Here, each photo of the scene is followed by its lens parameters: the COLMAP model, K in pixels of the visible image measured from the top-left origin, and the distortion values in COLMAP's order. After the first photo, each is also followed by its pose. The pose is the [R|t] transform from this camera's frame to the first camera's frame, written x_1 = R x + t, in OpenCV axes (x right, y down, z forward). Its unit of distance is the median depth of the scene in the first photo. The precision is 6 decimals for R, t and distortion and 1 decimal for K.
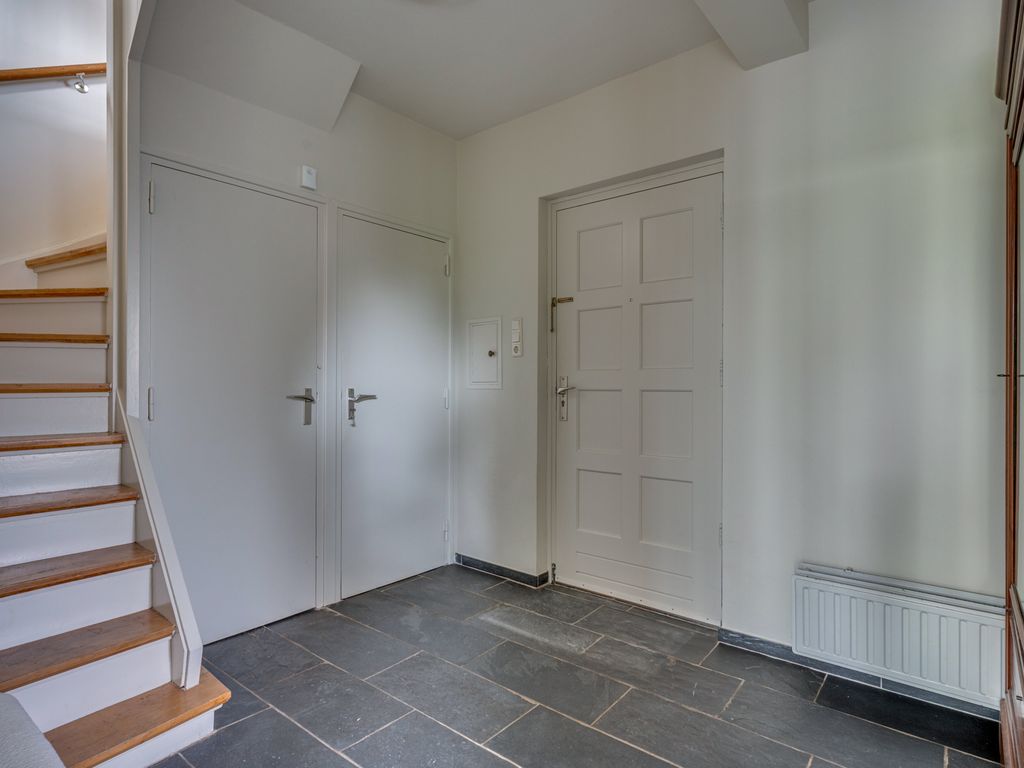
lens RADIAL K [[496.0, 0, 512.0], [0, 496.0, 384.0], [0, 0, 1]] dist [-0.000755, -0.000229]
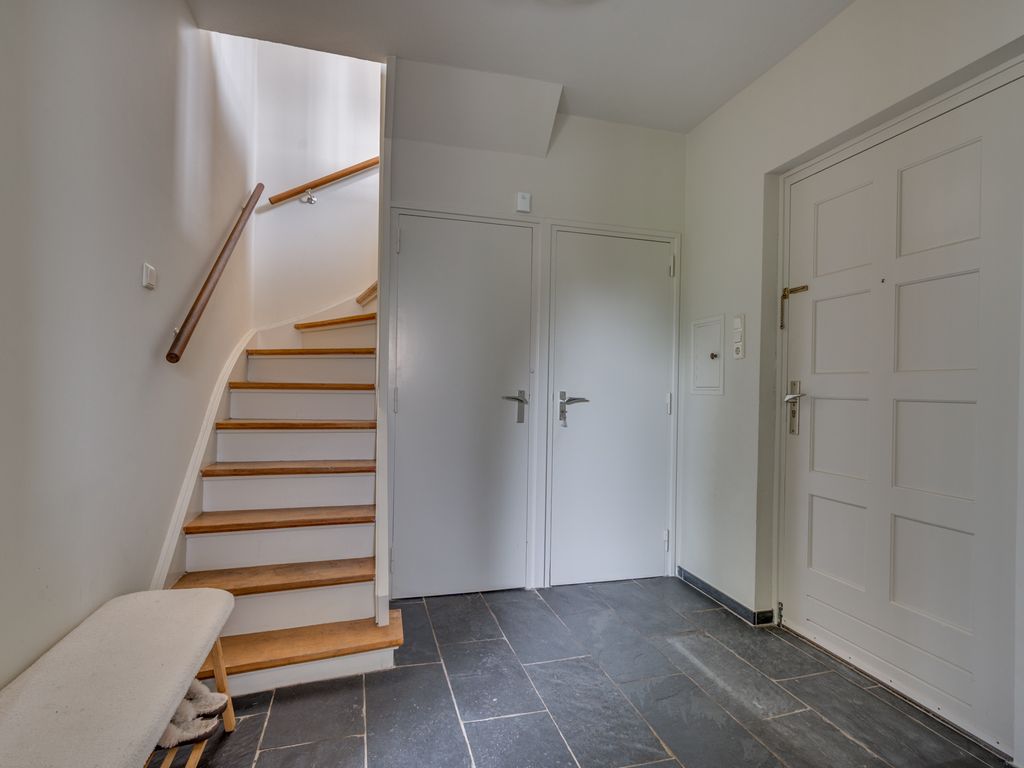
lens RADIAL K [[472.6, 0, 514.3], [0, 472.6, 387.8], [0, 0, 1]] dist [0.002291, 0.000412]
pose [[0.848122, 0.012913, -0.529643, 0.132518], [-0.014163, 0.999898, 0.001698, 0.001113], [0.529611, 0.006061, 0.848219, 0.079169]]
